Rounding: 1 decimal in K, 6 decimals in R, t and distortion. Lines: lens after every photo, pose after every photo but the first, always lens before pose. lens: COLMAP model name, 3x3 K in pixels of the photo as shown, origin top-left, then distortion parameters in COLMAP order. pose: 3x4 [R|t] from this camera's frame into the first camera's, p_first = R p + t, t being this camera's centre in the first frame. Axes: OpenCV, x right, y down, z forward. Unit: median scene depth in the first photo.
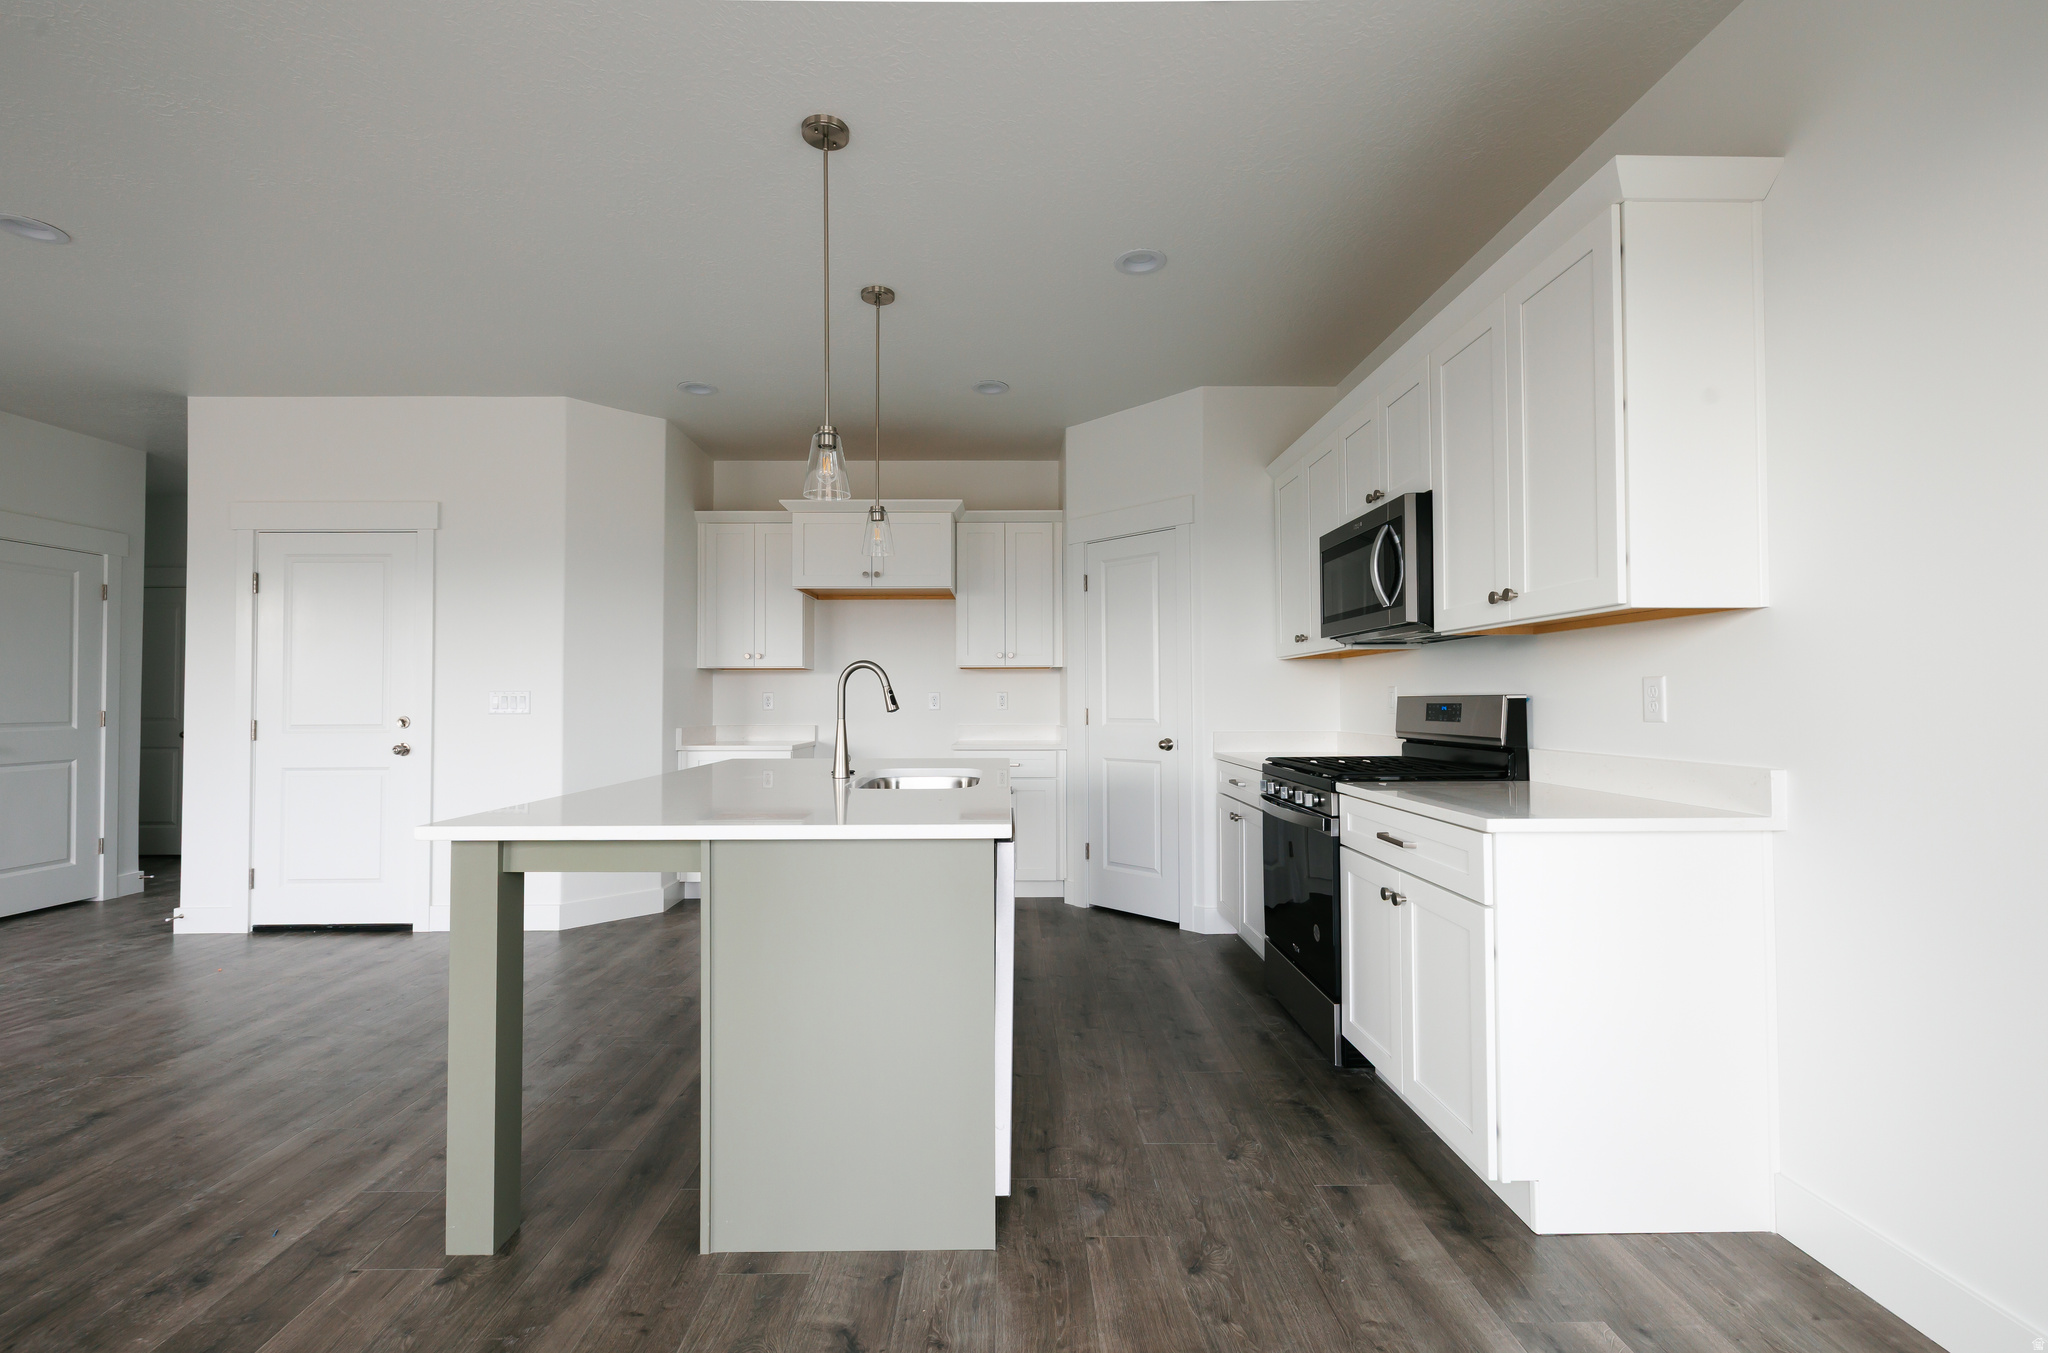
lens RADIAL K [[872.2, 0, 1014.4], [0, 872.2, 681.9], [0, 0, 1]] dist [0.000815, -0.000169]
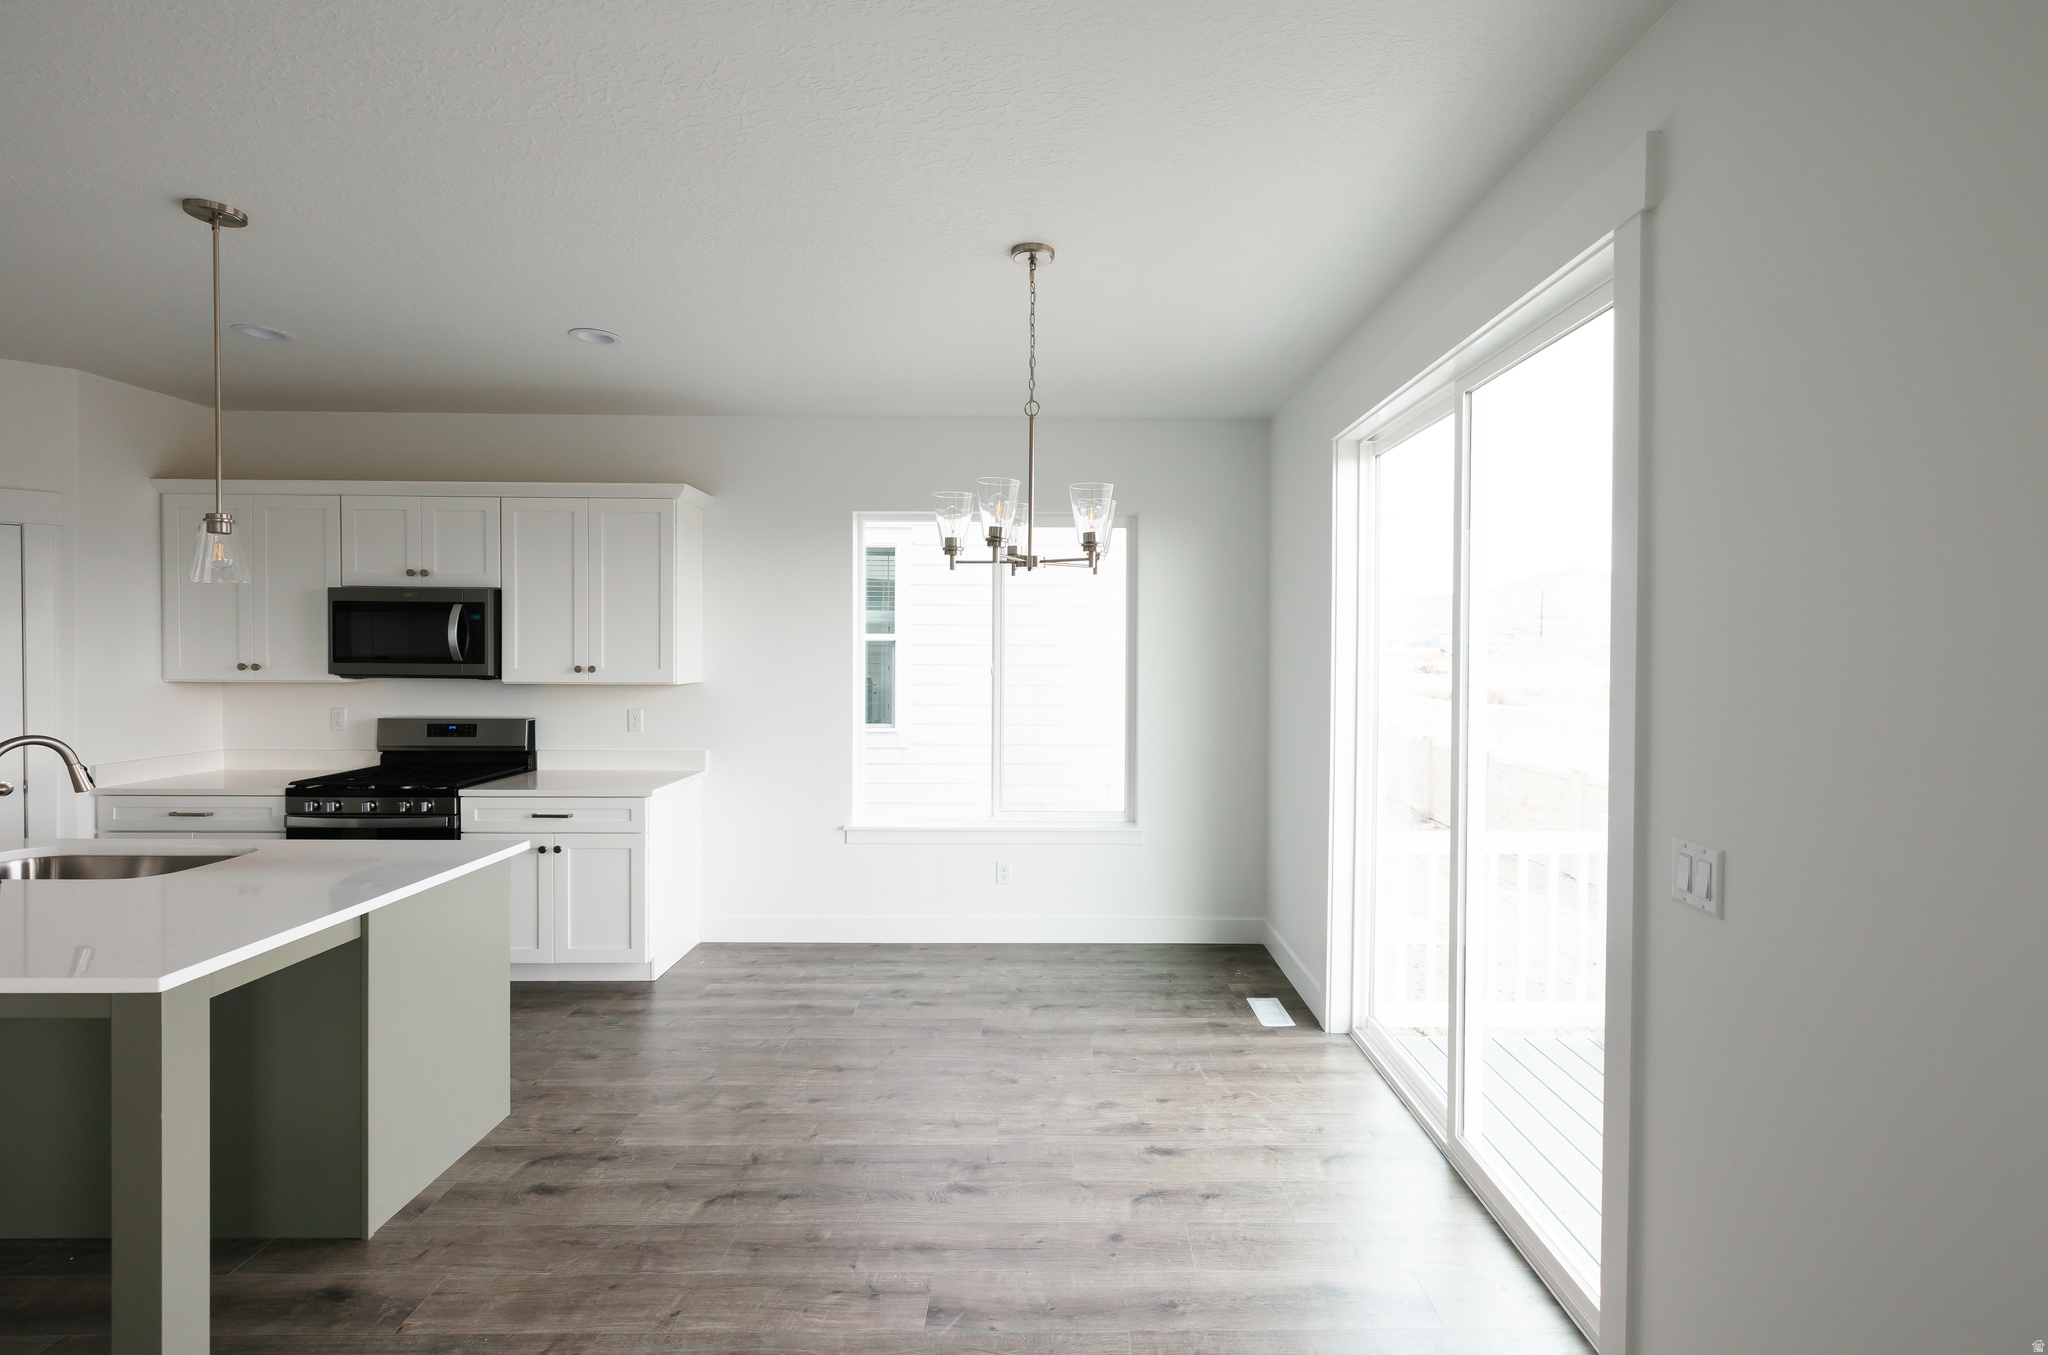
lens RADIAL K [[890.4, 0, 1063.9], [0, 890.4, 657.7], [0, 0, 1]] dist [-0.000856, -0.000171]
pose [[-0.009286, -0.009467, 0.999912, -1.023367], [-0.027673, 0.999575, 0.009207, -0.132224], [-0.999574, -0.027586, -0.009544, 0.028905]]
